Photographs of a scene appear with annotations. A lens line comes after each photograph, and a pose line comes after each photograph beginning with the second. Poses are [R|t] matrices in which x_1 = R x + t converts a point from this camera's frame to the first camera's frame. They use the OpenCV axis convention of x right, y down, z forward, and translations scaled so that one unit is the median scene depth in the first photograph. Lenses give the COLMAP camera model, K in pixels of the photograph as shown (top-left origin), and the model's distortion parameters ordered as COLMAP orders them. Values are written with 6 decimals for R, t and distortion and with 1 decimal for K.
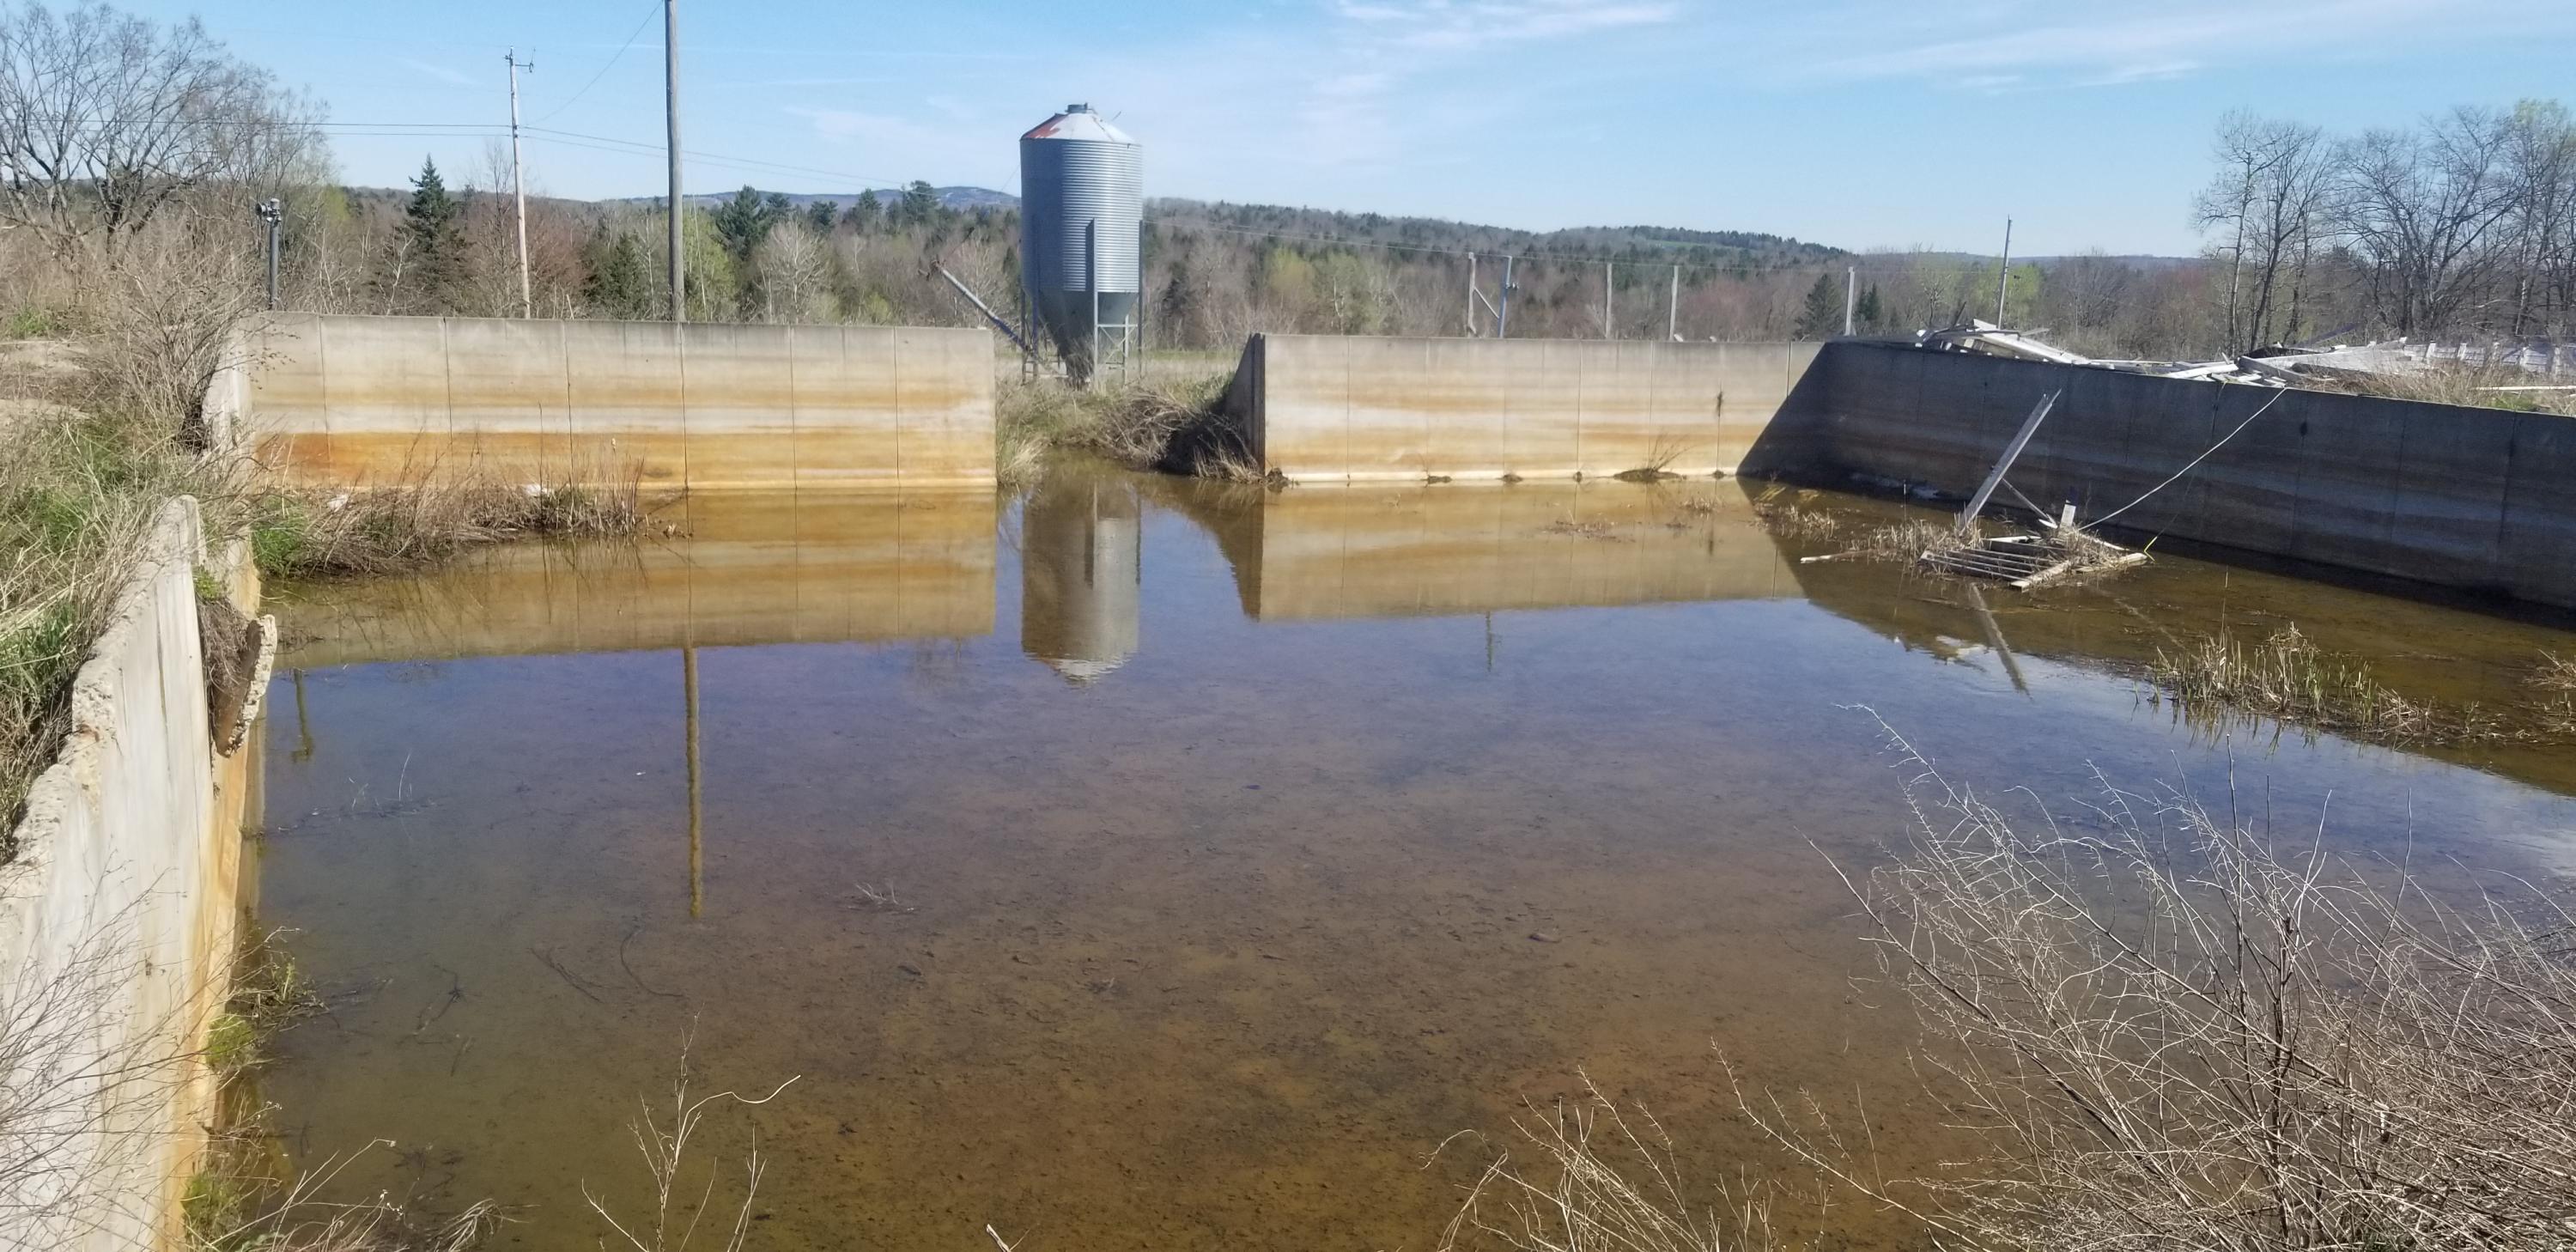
lens RADIAL K [[2167.8, 0, 1288.0], [0, 2167.8, 626.0], [0, 0, 1]] dist [0.009345, 0.004629]
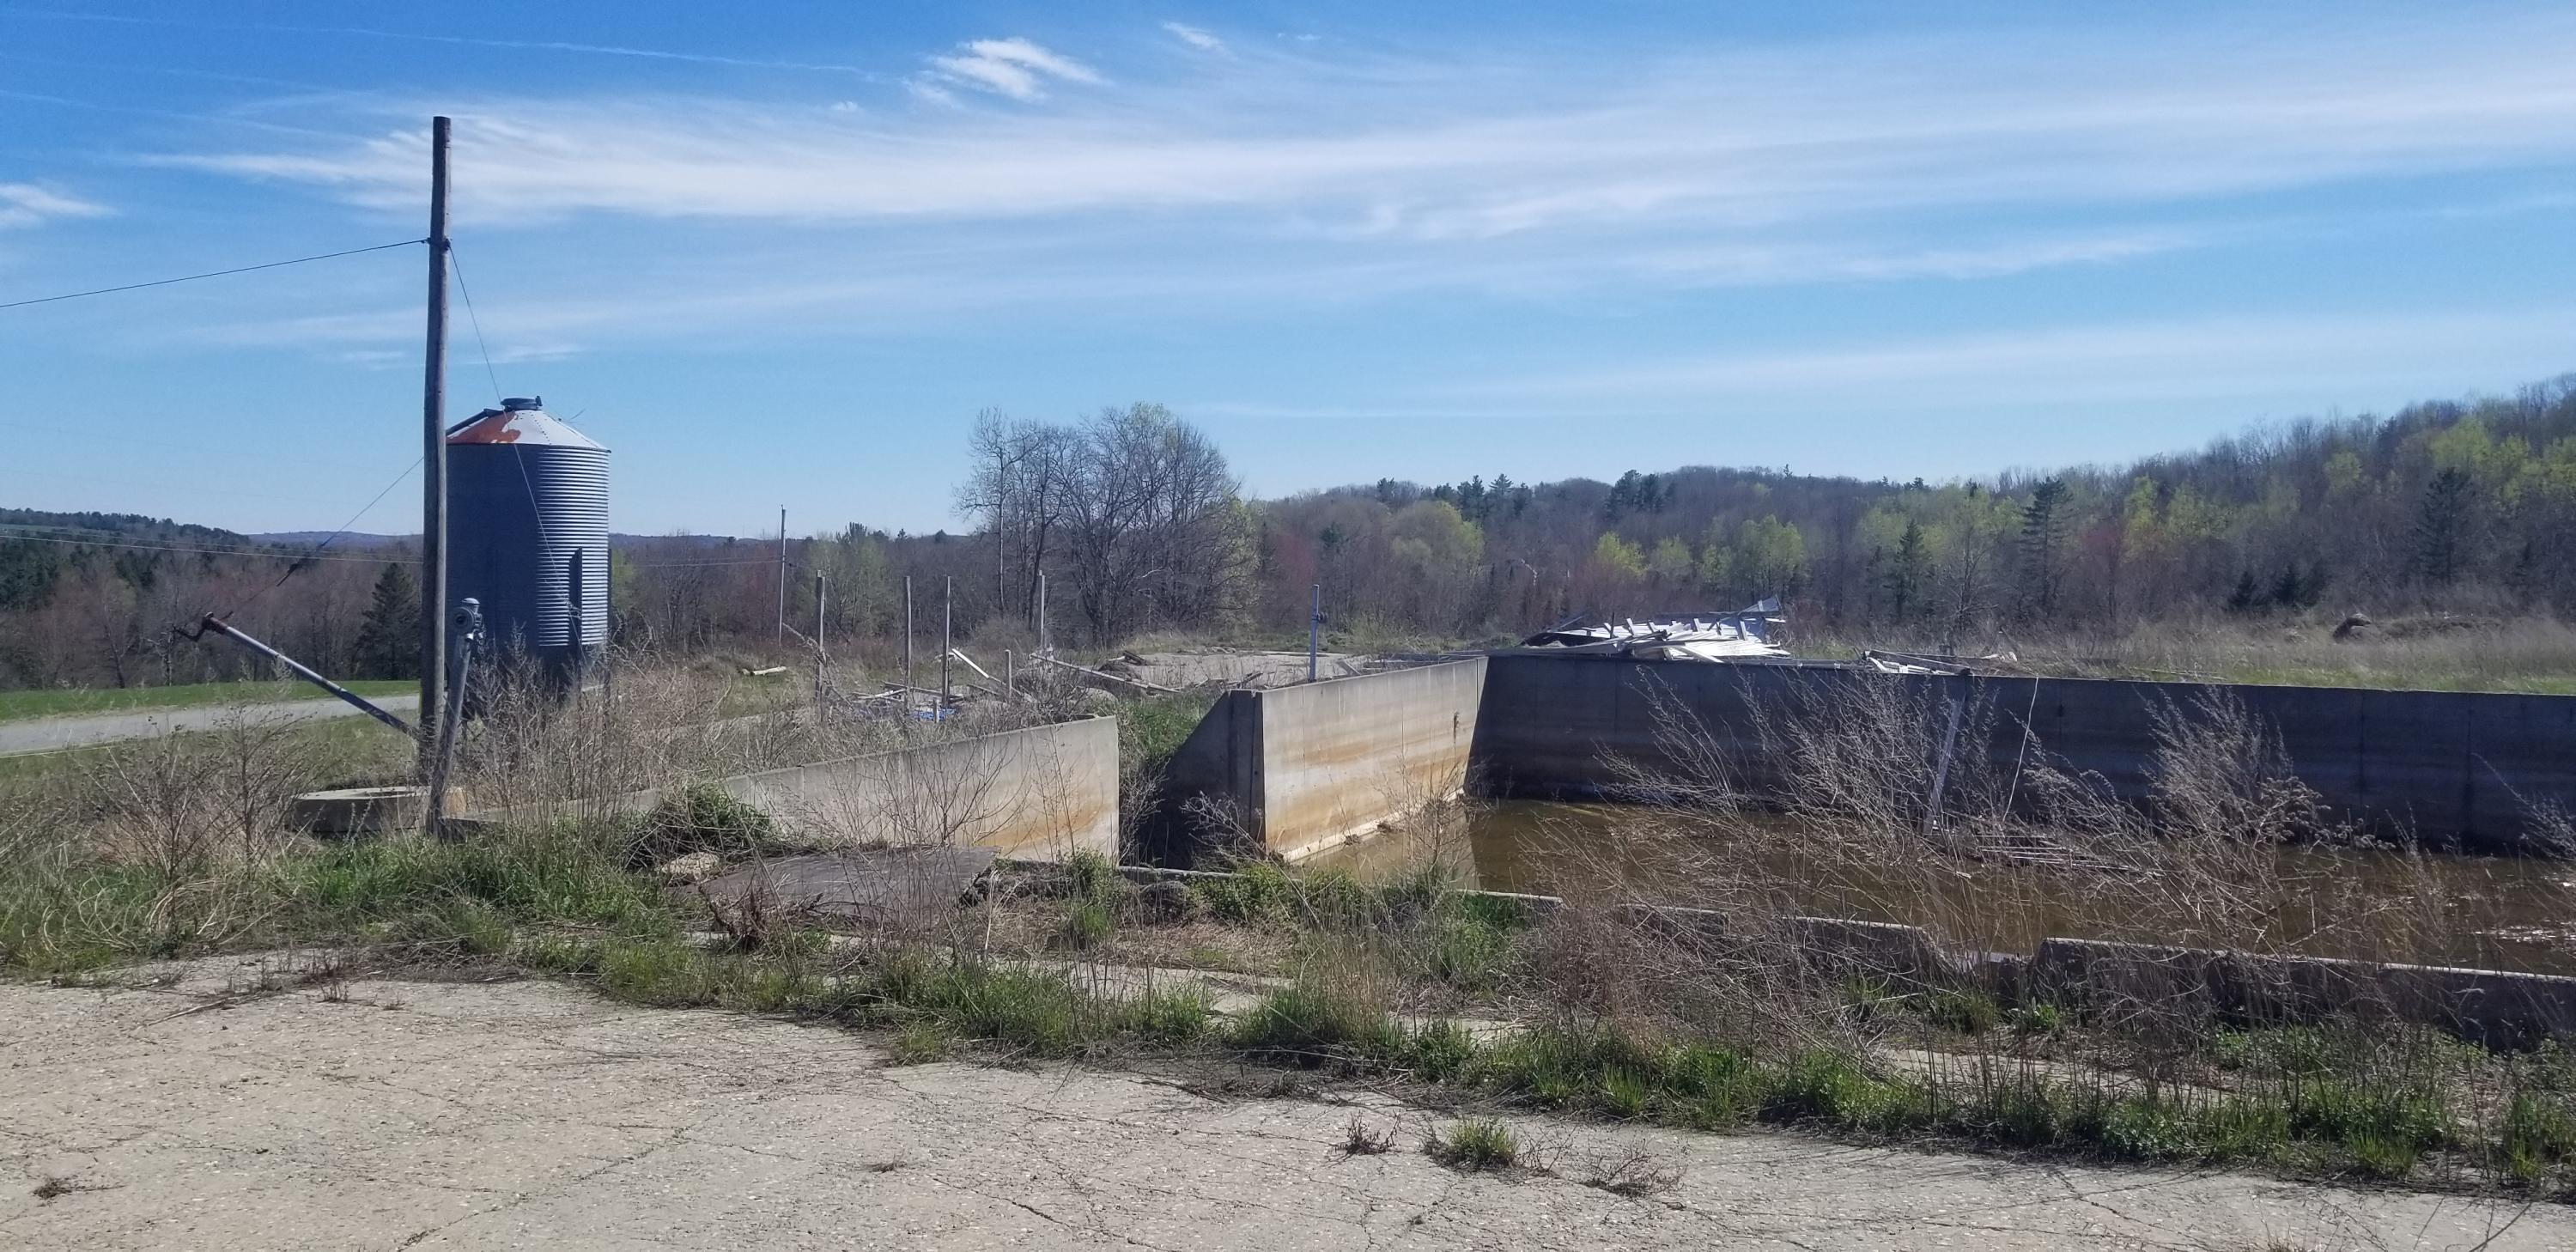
lens RADIAL K [[2167.8, 0, 1288.0], [0, 2167.8, 626.0], [0, 0, 1]] dist [0.009345, 0.004629]
pose [[0.690265, -0.049634, 0.721852, -0.459631], [0.136590, 0.988646, -0.062635, -0.078522], [-0.710547, 0.141832, 0.689207, 0.300804]]
